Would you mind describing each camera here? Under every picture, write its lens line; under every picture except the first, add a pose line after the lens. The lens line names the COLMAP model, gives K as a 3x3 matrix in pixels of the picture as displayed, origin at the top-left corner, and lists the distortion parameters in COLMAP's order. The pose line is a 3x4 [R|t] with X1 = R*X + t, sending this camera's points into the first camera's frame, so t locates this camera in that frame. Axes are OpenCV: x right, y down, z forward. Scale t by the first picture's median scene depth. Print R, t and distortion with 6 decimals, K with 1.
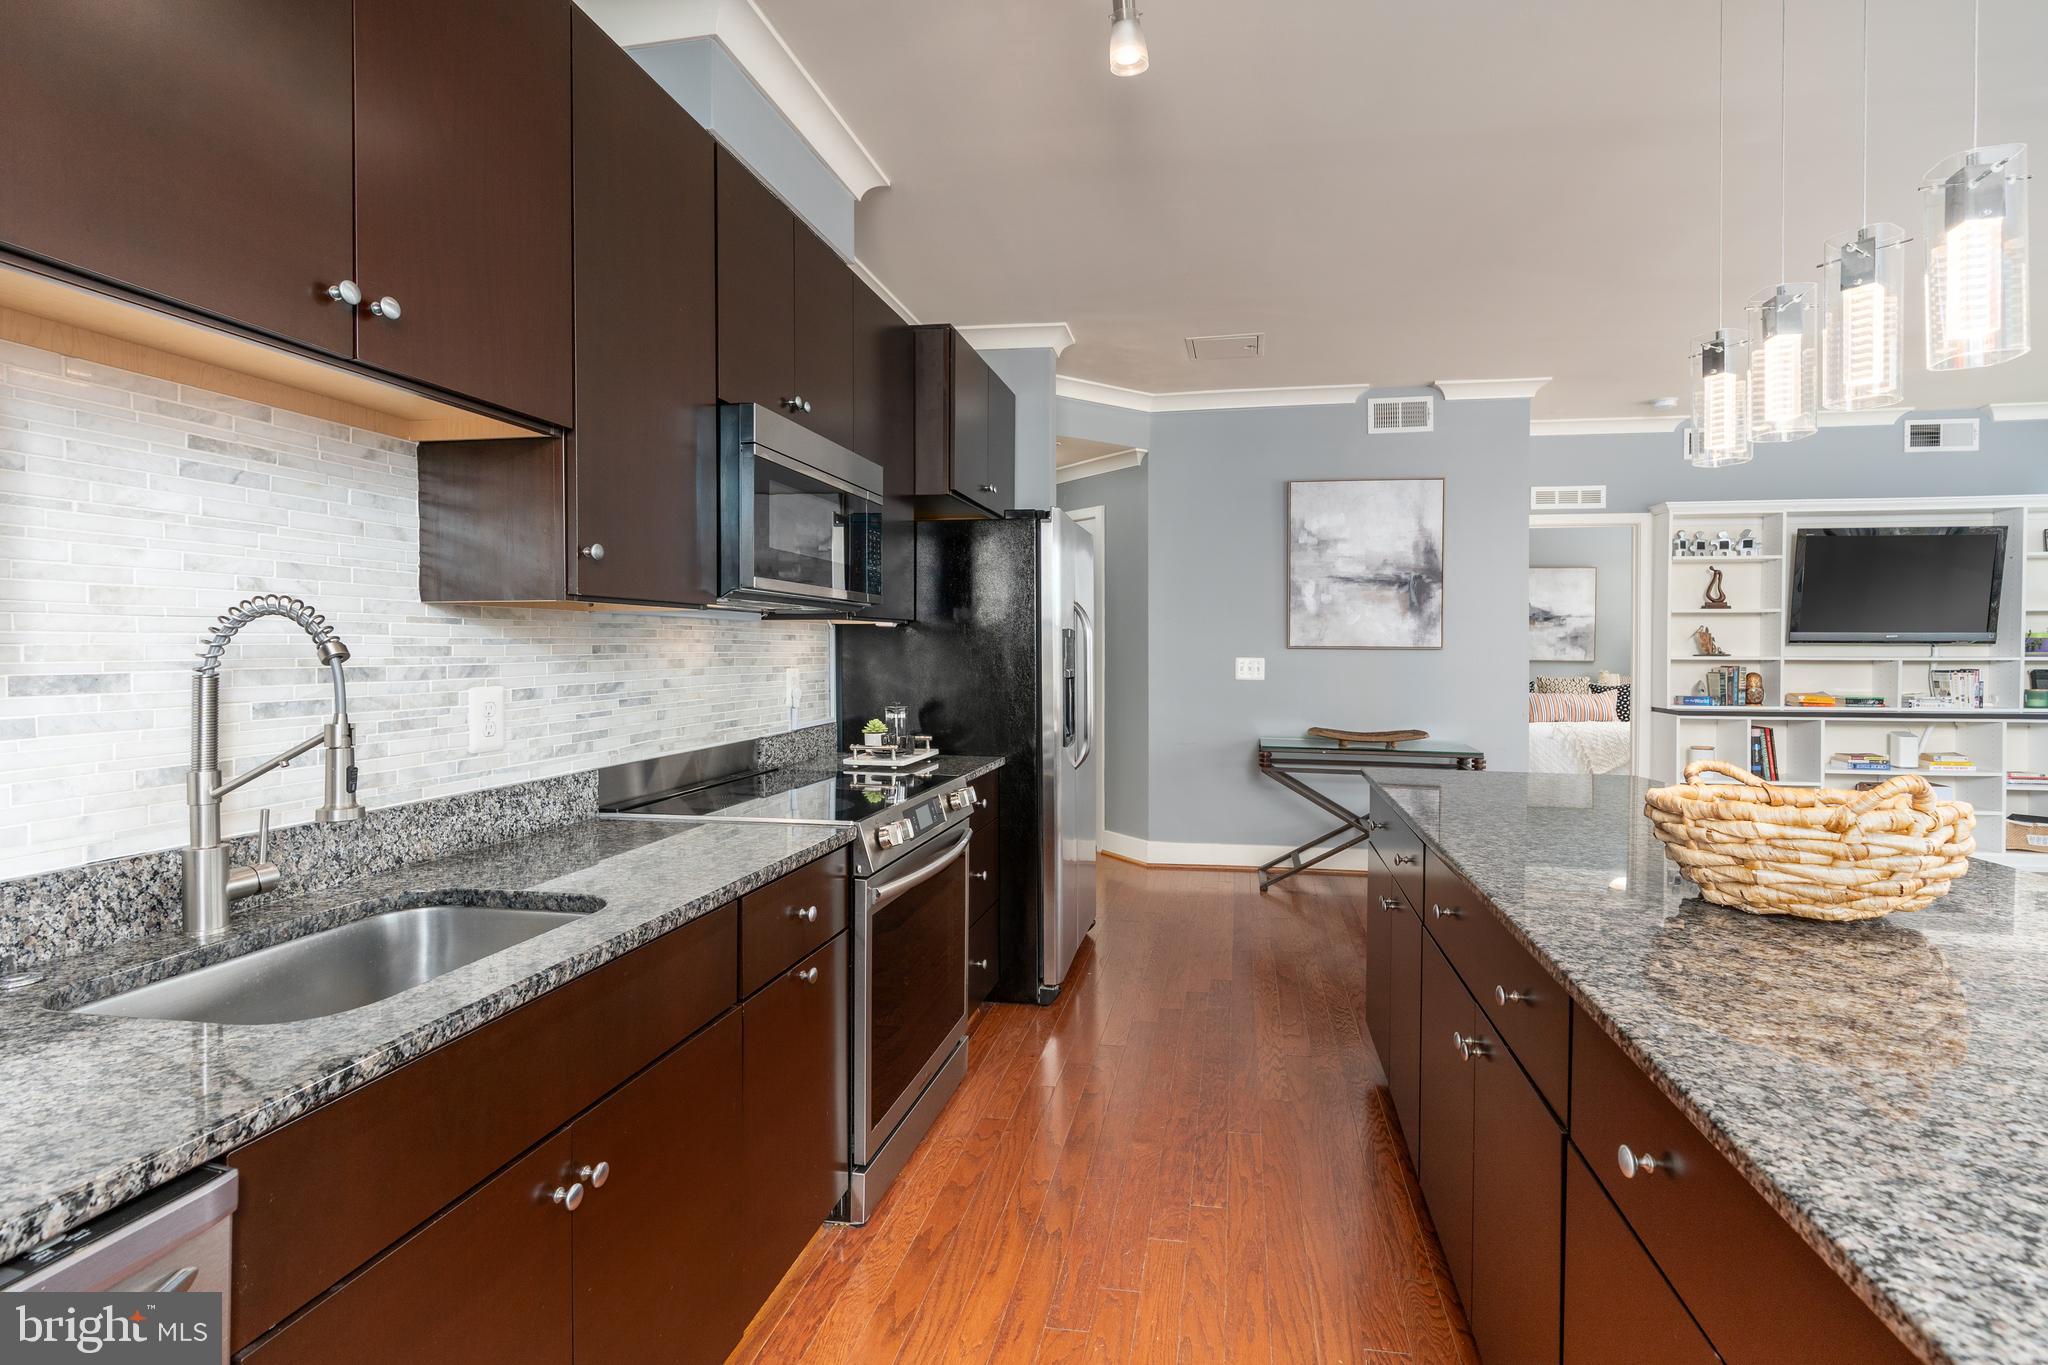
lens RADIAL K [[955.5, 0, 1093.0], [0, 955.5, 654.8], [0, 0, 1]] dist [-0.000551, 0.000032]
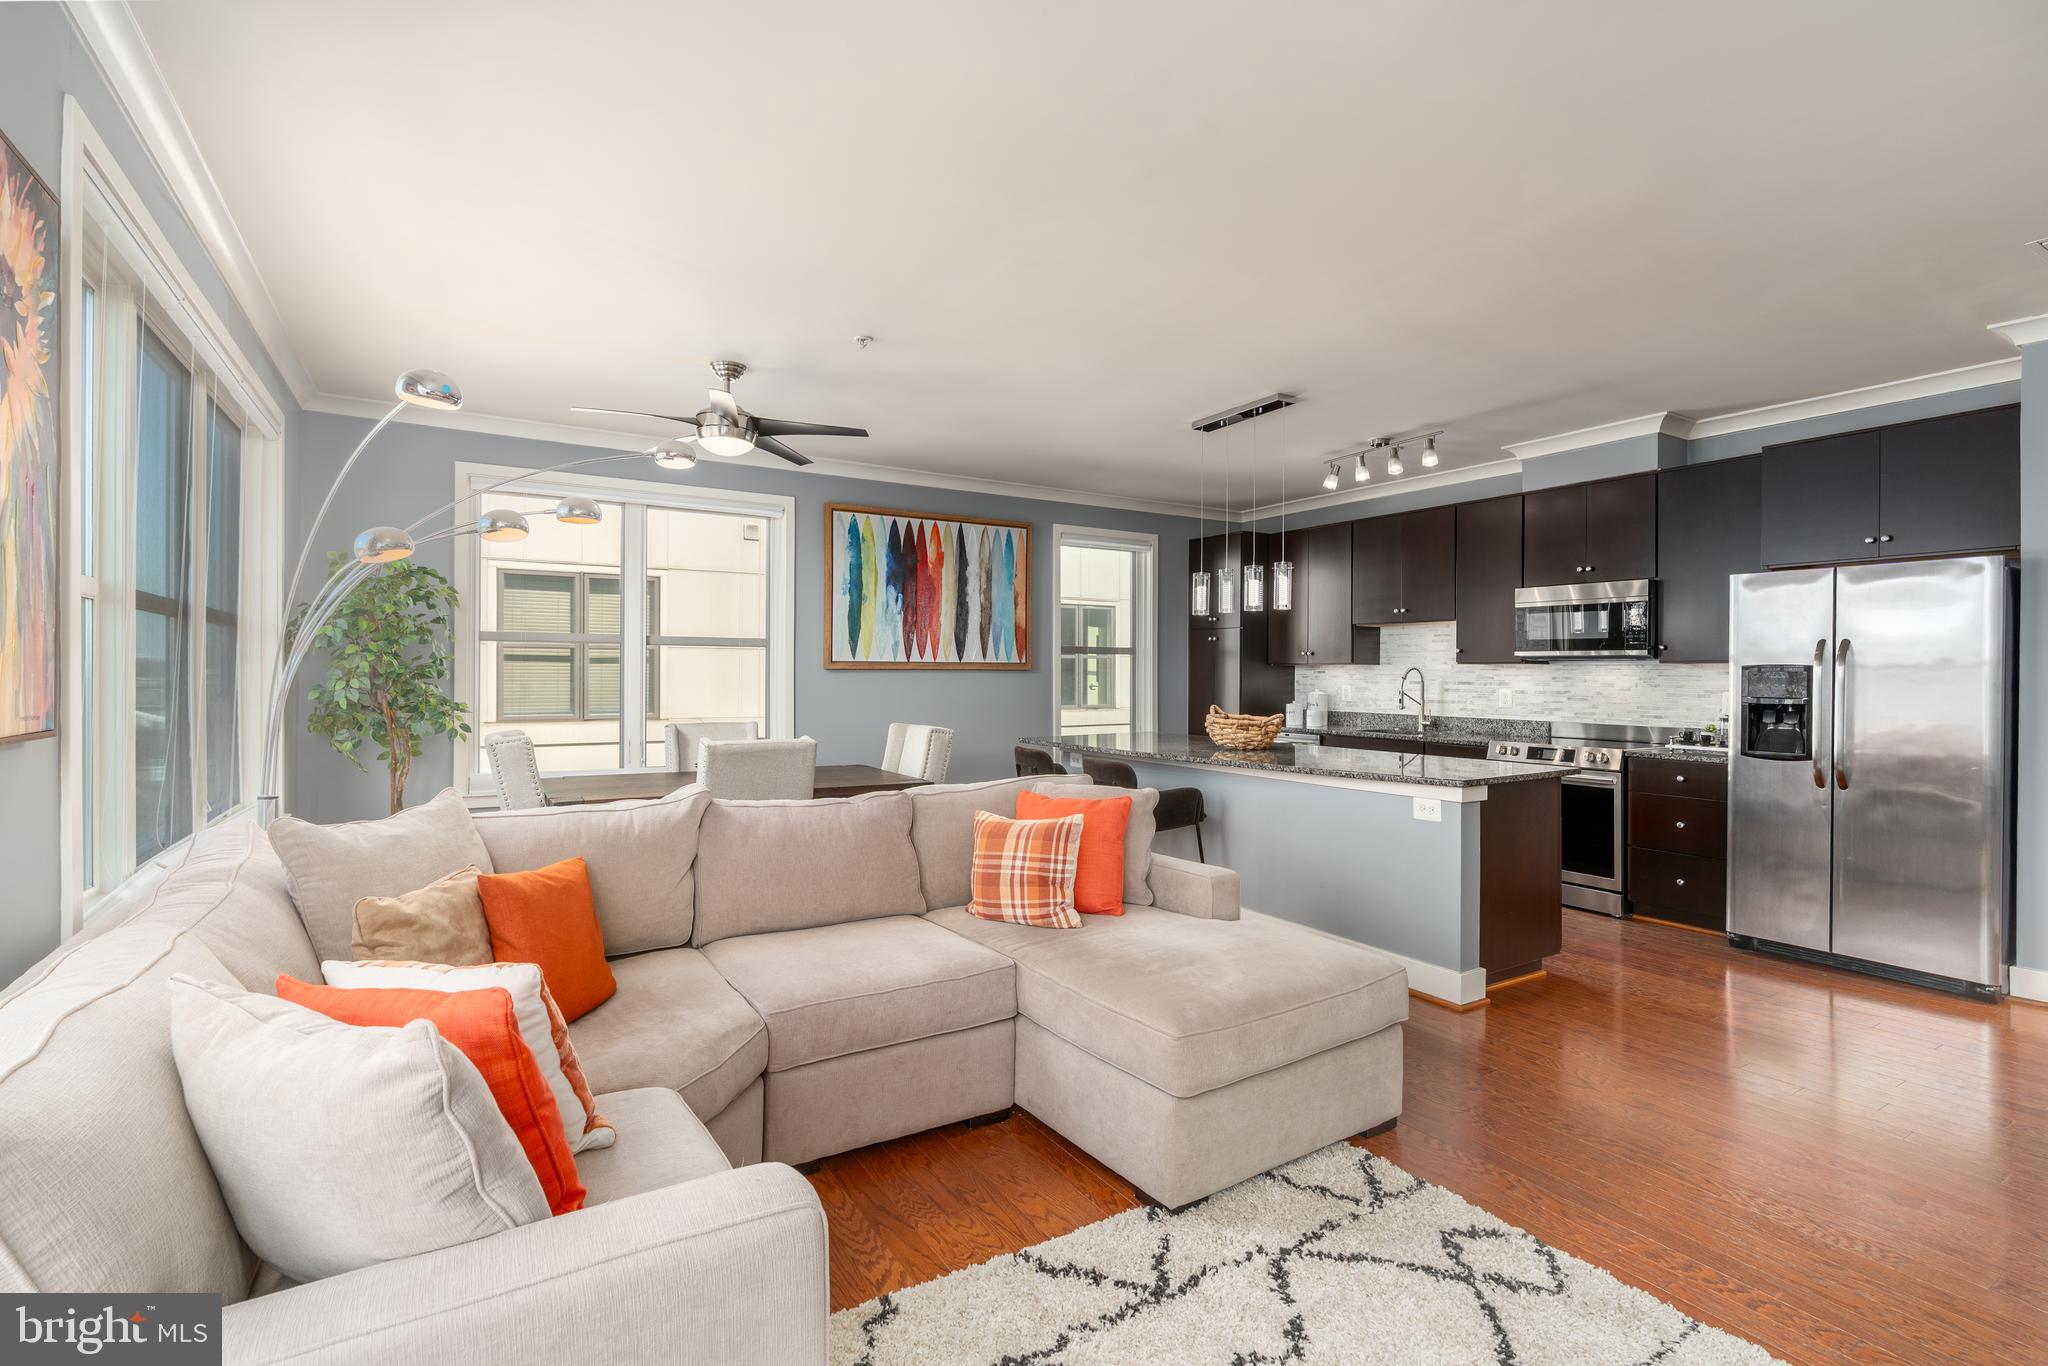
lens RADIAL K [[927.6, 0, 1024.0], [0, 927.6, 683.0], [0, 0, 1]] dist [0.000409, 0.000183]
pose [[-0.760385, 0.002076, -0.649469, 1.031506], [-0.012732, 0.999755, 0.018102, -0.009228], [0.649348, 0.022033, -0.760172, 0.885131]]
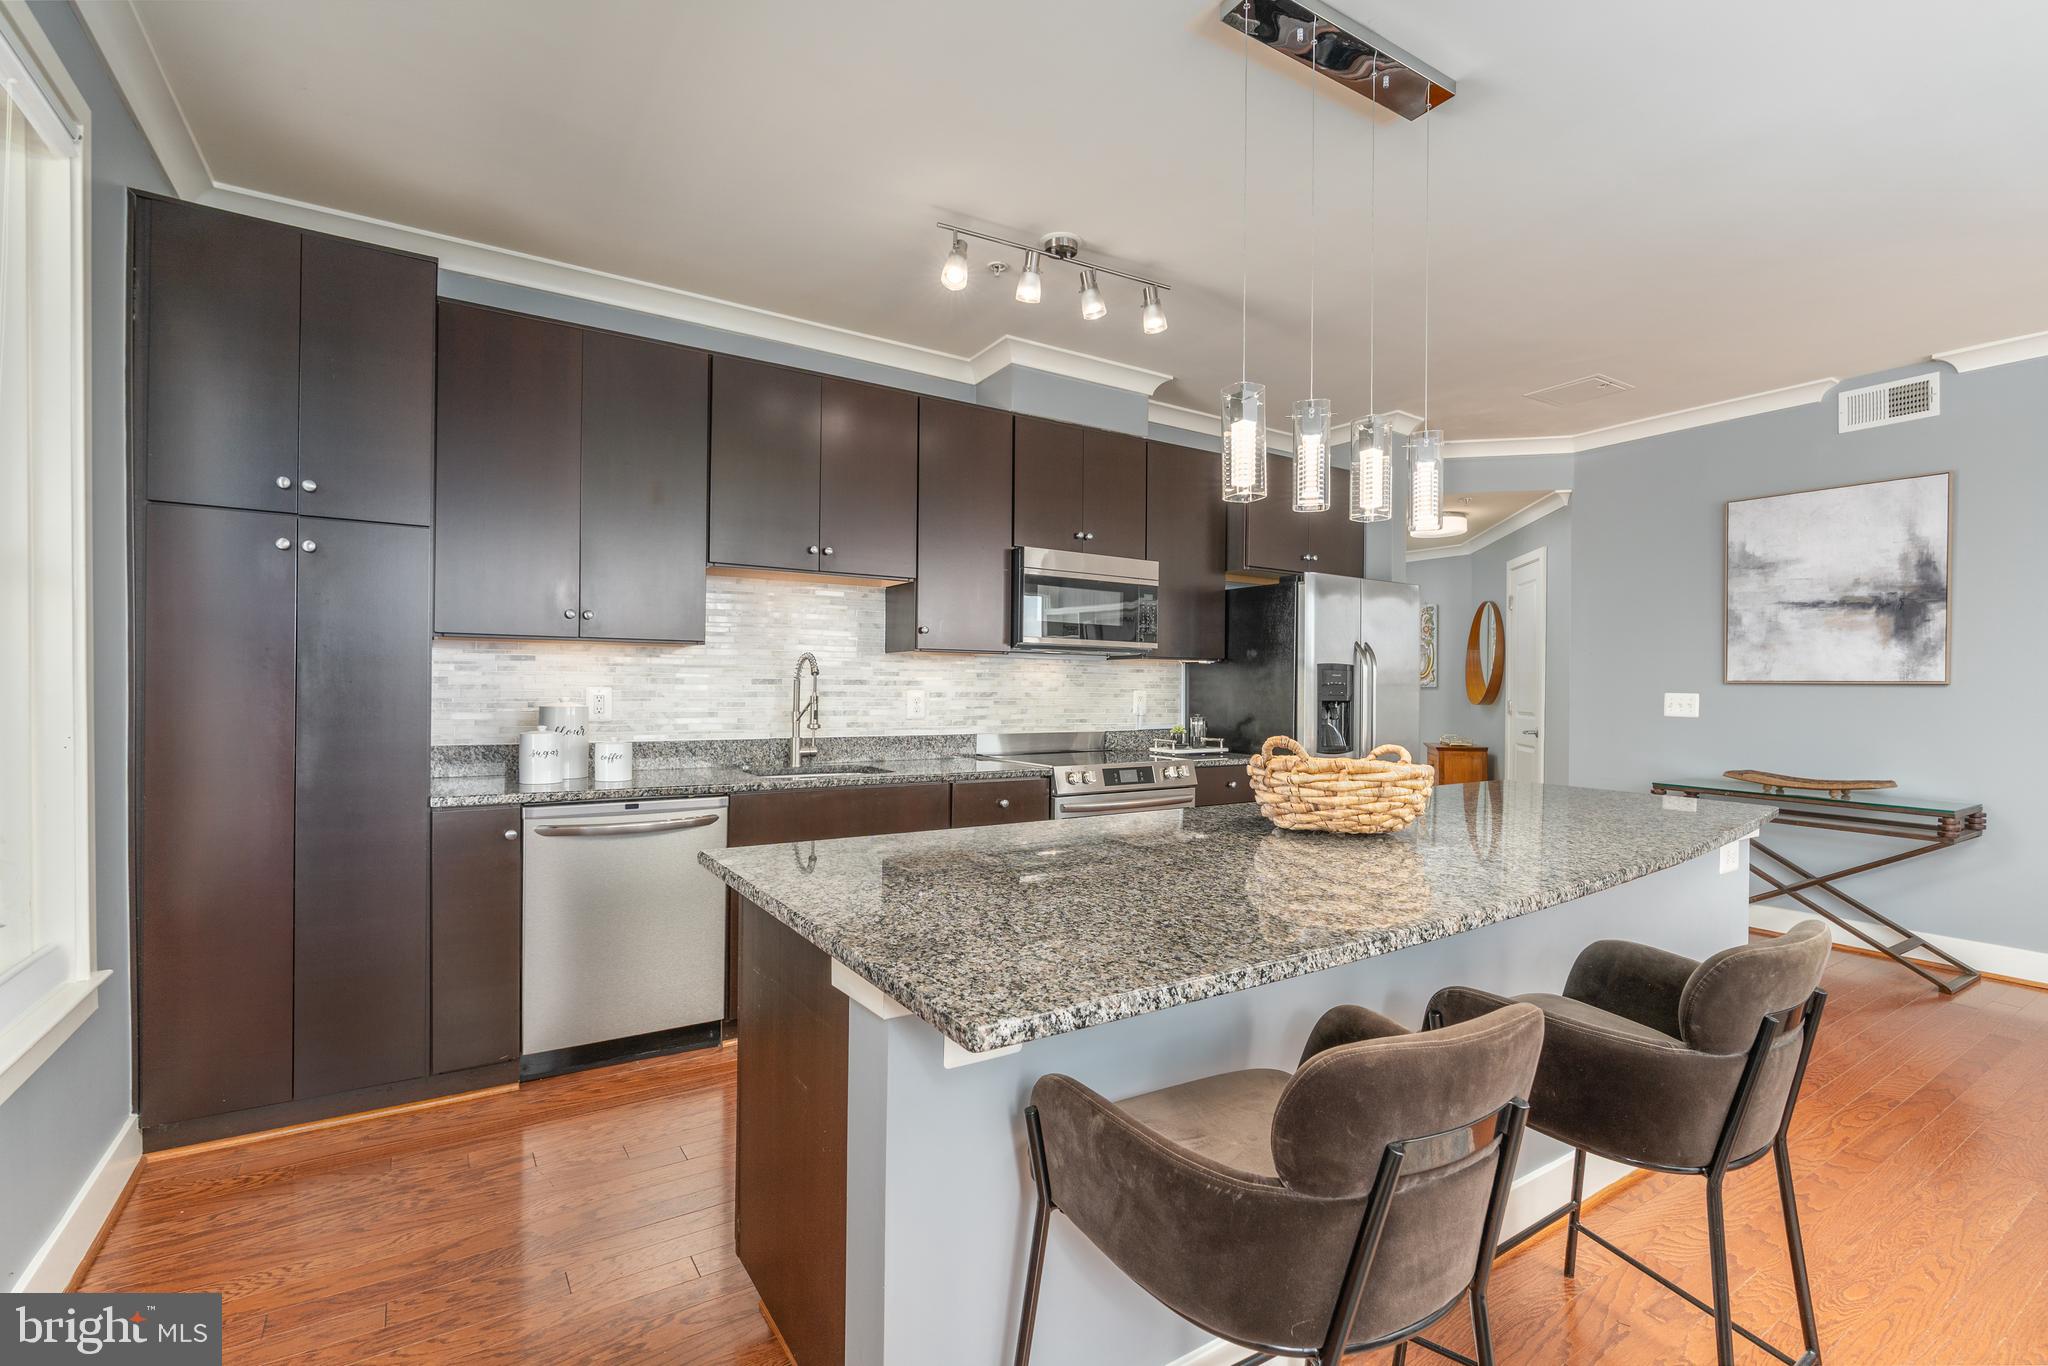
lens RADIAL K [[927.6, 0, 1024.0], [0, 927.6, 683.0], [0, 0, 1]] dist [0.000409, 0.000183]
pose [[0.662893, -0.000005, -0.748714, 0.440034], [-0.014887, 0.999802, -0.013187, 0.015323], [0.748566, 0.019887, 0.662761, -0.100091]]
